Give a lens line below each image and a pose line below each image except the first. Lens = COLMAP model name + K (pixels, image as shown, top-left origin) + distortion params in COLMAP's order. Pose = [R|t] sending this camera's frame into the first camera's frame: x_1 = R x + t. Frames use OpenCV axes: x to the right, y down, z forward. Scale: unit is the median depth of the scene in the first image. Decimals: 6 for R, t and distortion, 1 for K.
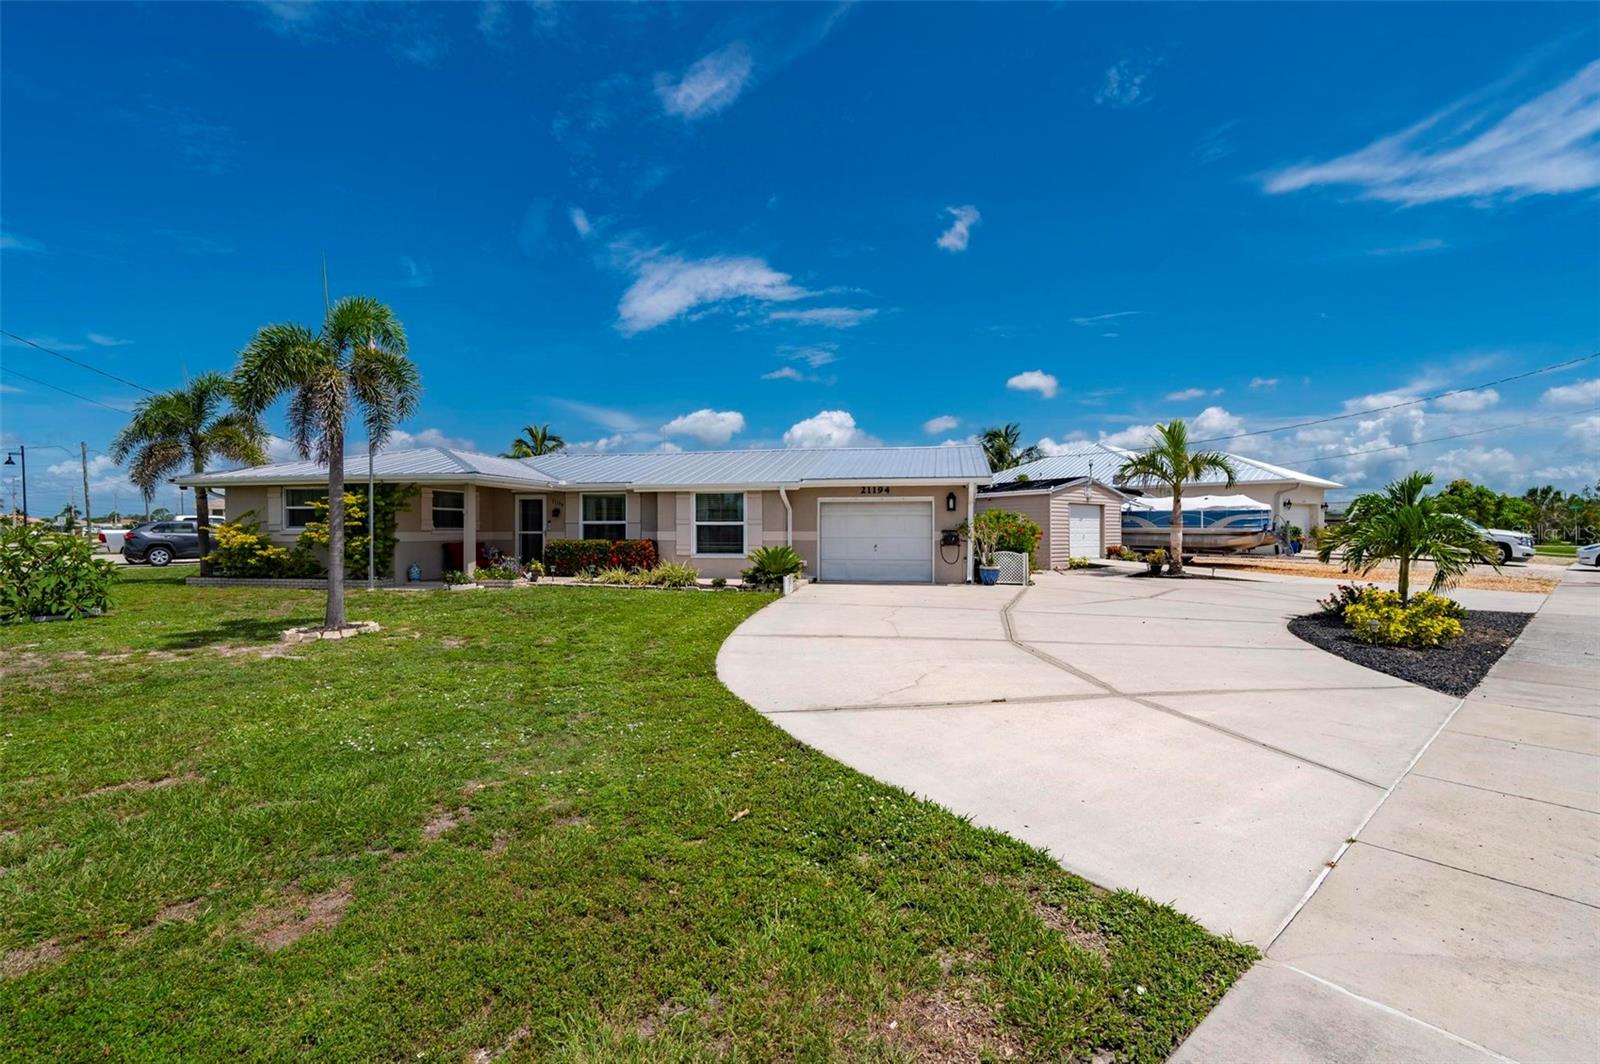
lens RADIAL K [[711.9, 0, 800.0], [0, 711.9, 532.0], [0, 0, 1]] dist [-0.001885, -0.000416]
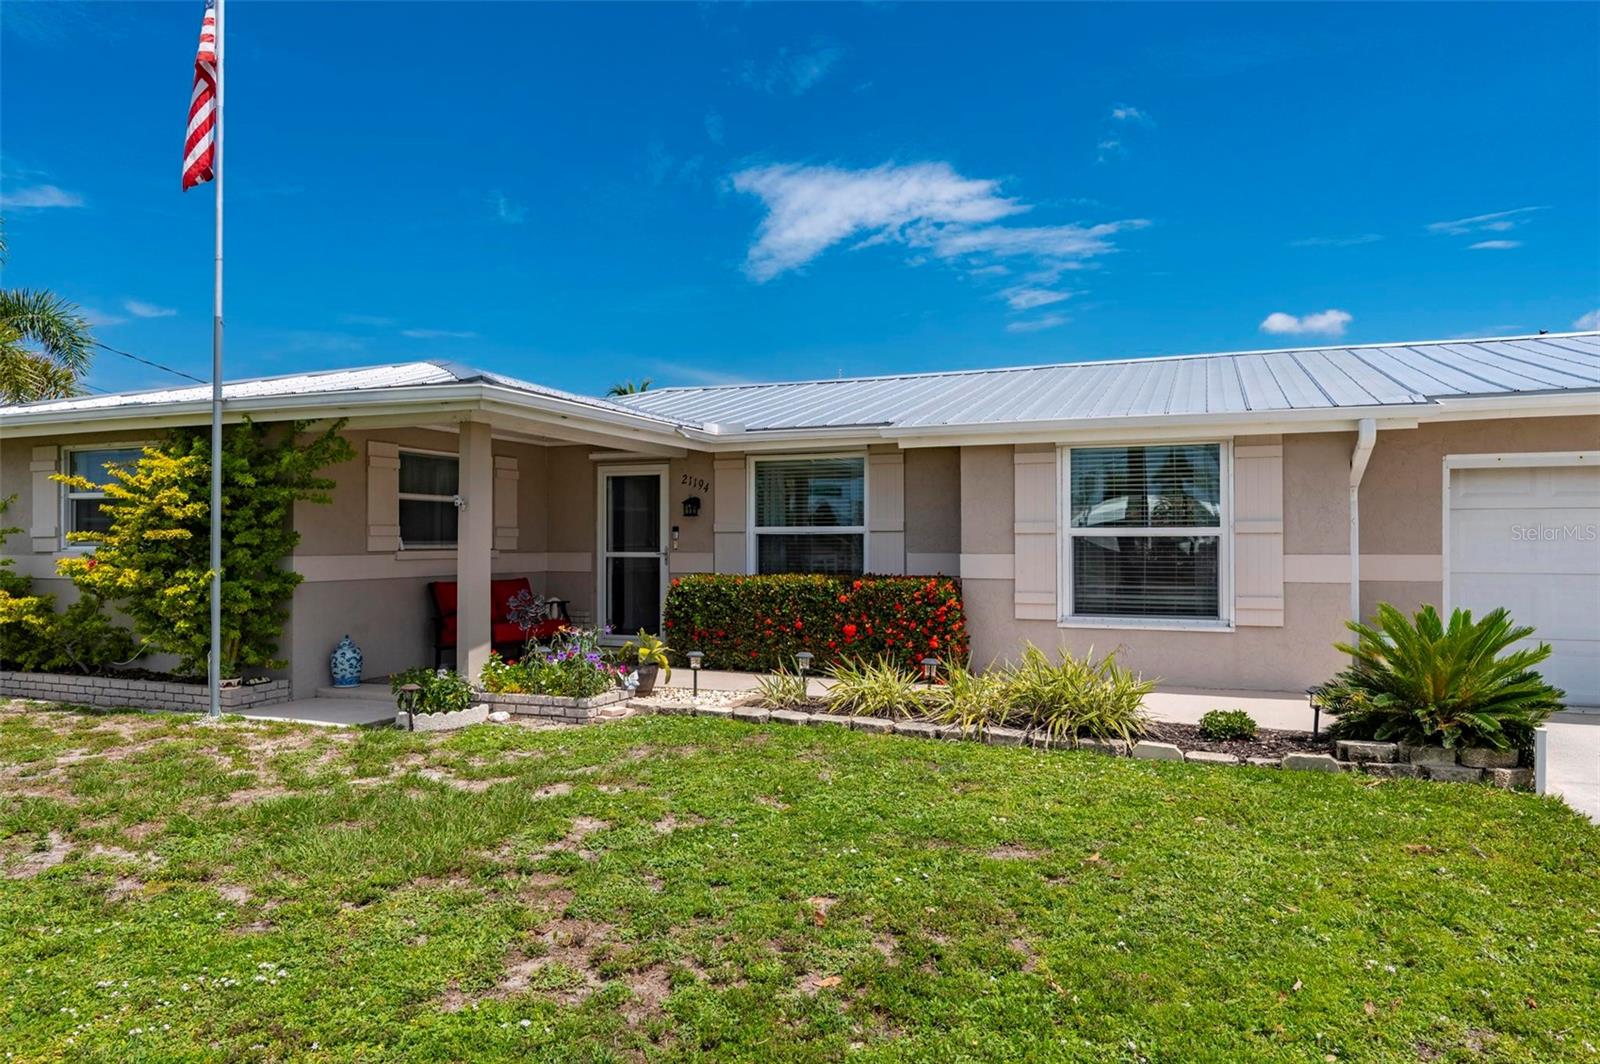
lens RADIAL K [[1005.4, 0, 800.0], [0, 1005.4, 532.0], [0, 0, 1]] dist [0.008050, 0.001553]
pose [[0.982736, -0.001806, -0.185006, -0.181821], [-0.000517, 0.999922, -0.012508, -0.005499], [0.185014, 0.012388, 0.982658, 0.461476]]
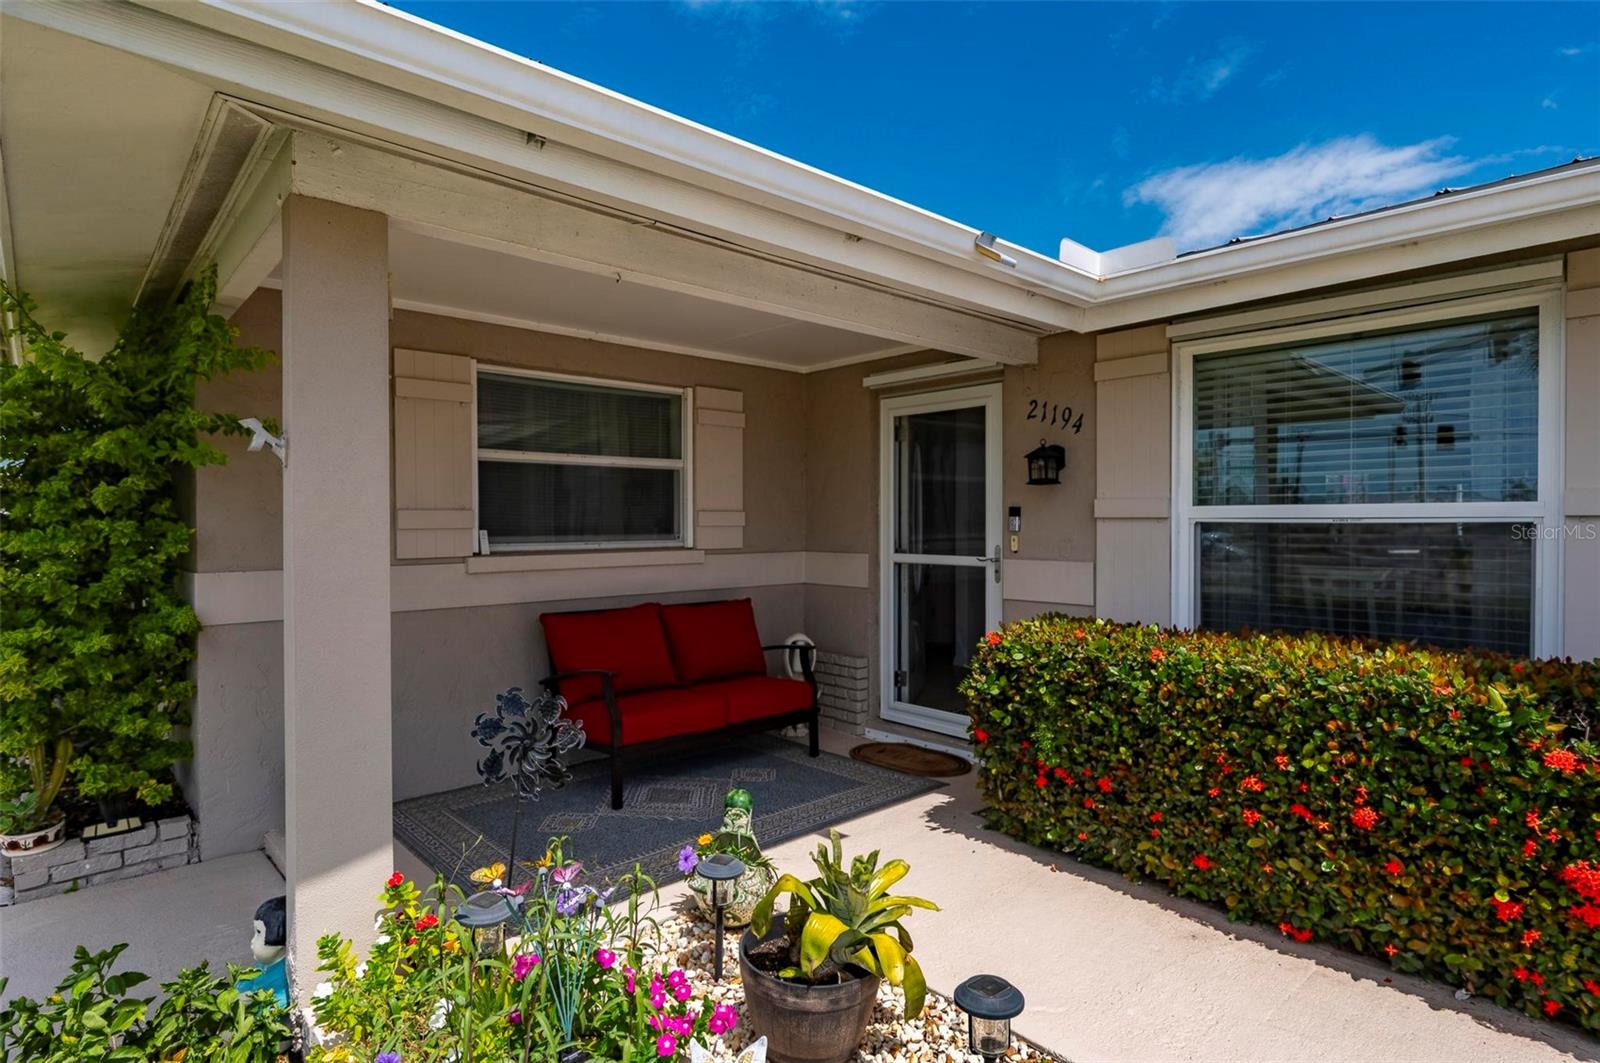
lens RADIAL K [[830.1, 0, 802.2], [0, 830.1, 522.5], [0, 0, 1]] dist [-0.001235, 0.000458]
pose [[0.804528, 0.001383, -0.593913, -0.271632], [0.001270, 0.999991, 0.004048, -0.012653], [0.593914, -0.004011, 0.804519, 0.807013]]
